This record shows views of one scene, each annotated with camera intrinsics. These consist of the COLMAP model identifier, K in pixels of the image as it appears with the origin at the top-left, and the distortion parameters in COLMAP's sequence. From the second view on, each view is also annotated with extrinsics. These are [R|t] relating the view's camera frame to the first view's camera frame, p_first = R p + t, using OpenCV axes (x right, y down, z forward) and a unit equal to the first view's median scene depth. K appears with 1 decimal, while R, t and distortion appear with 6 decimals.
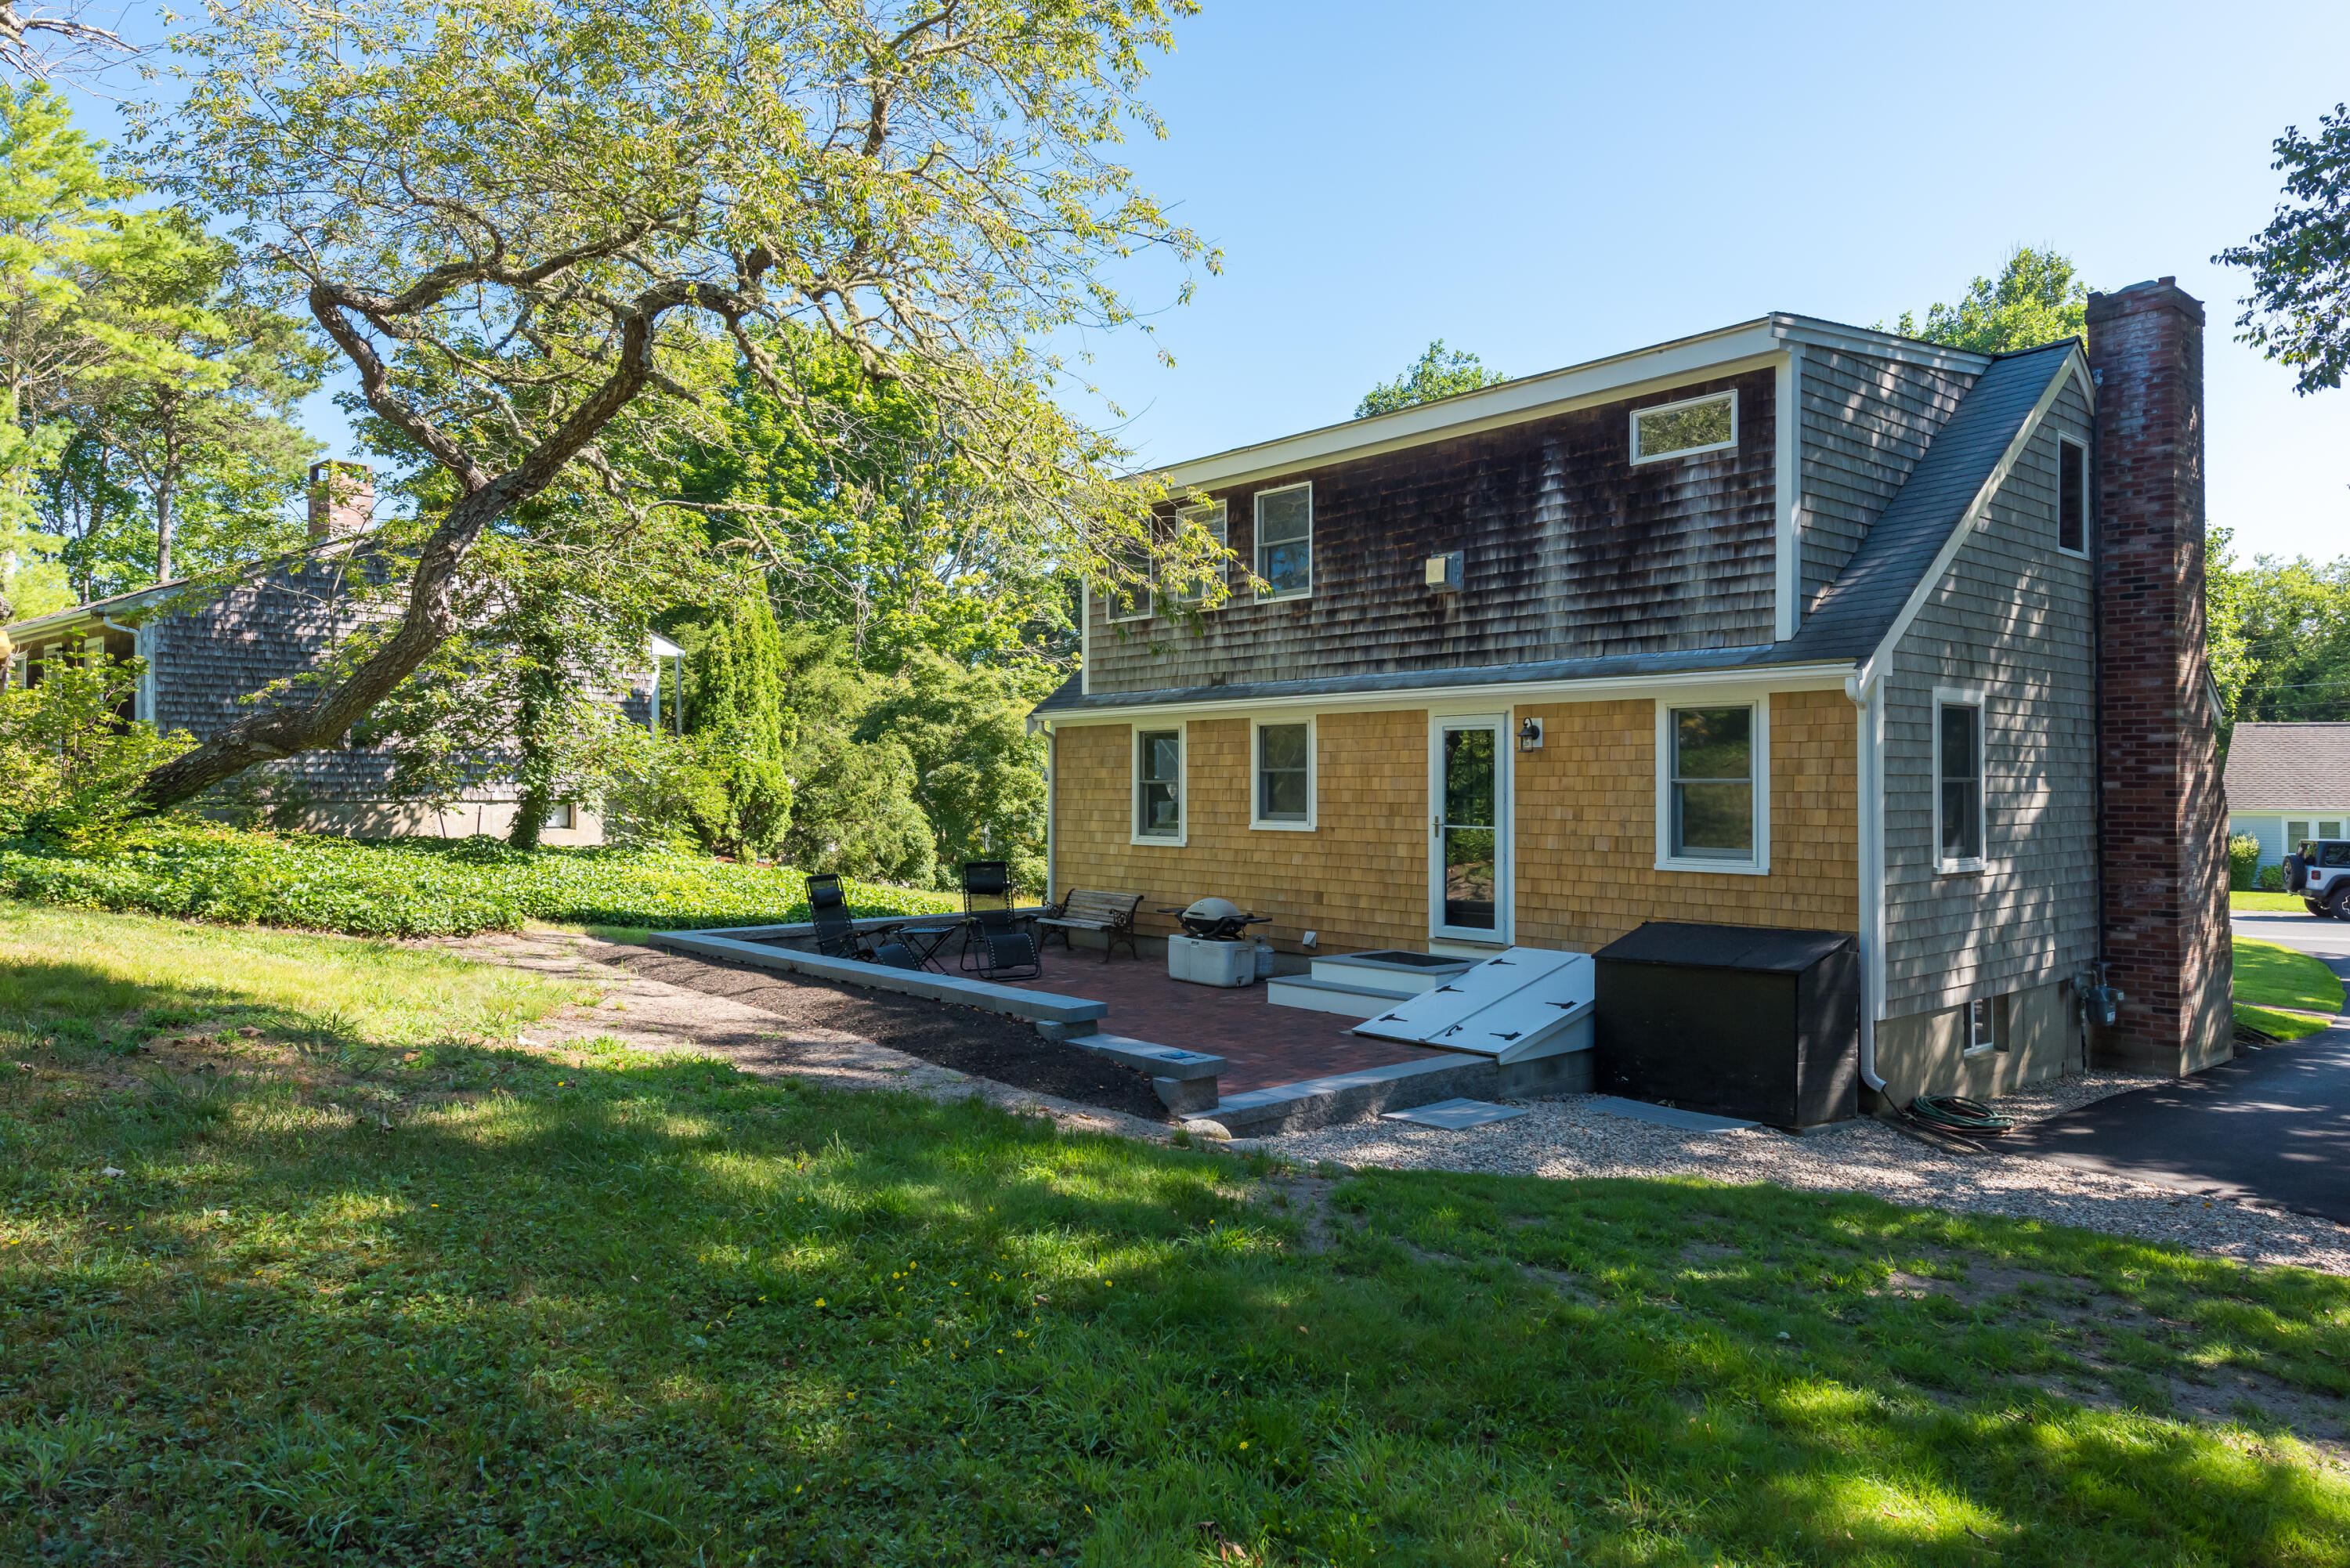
lens RADIAL K [[1500.2, 0, 1147.7], [0, 1500.2, 788.9], [0, 0, 1]] dist [0.004684, -0.018298]
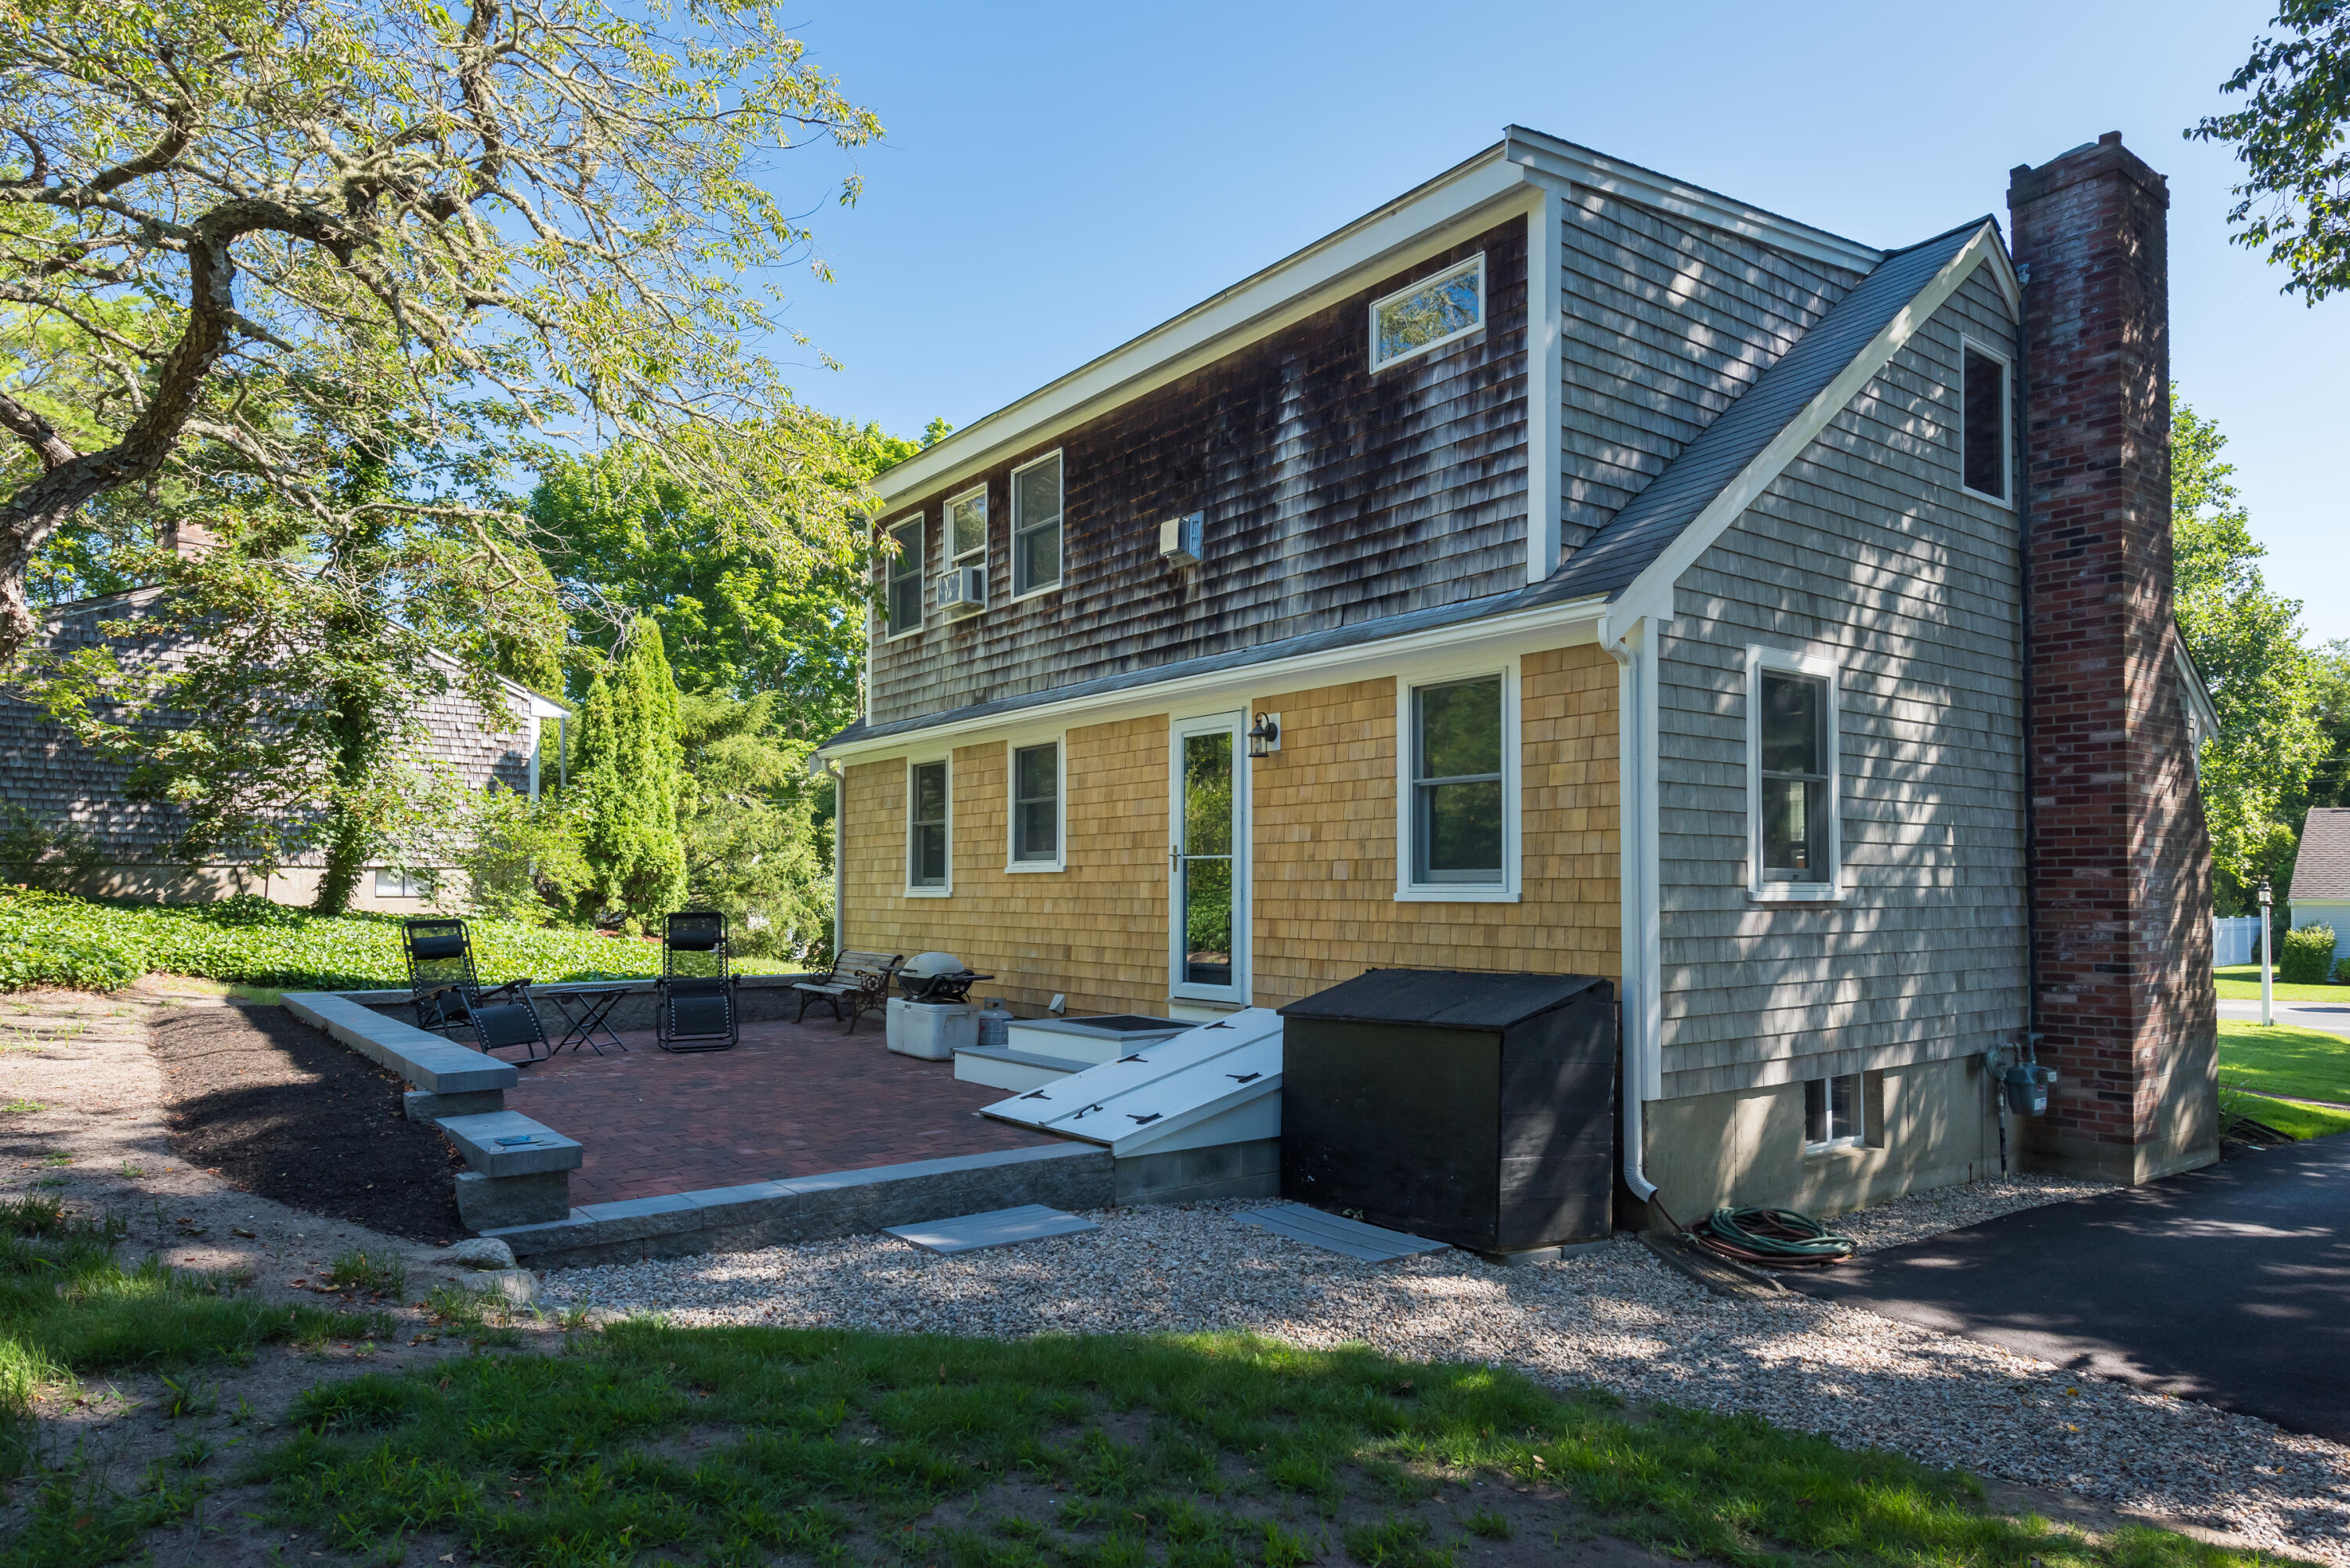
lens RADIAL K [[1433.2, 0, 1176.6], [0, 1433.2, 876.5], [0, 0, 1]] dist [-0.003000, -0.002358]
pose [[0.998618, -0.000251, -0.052550, 0.240205], [-0.000442, 0.999913, -0.013160, 0.046006], [0.052549, 0.013165, 0.998532, 0.247688]]
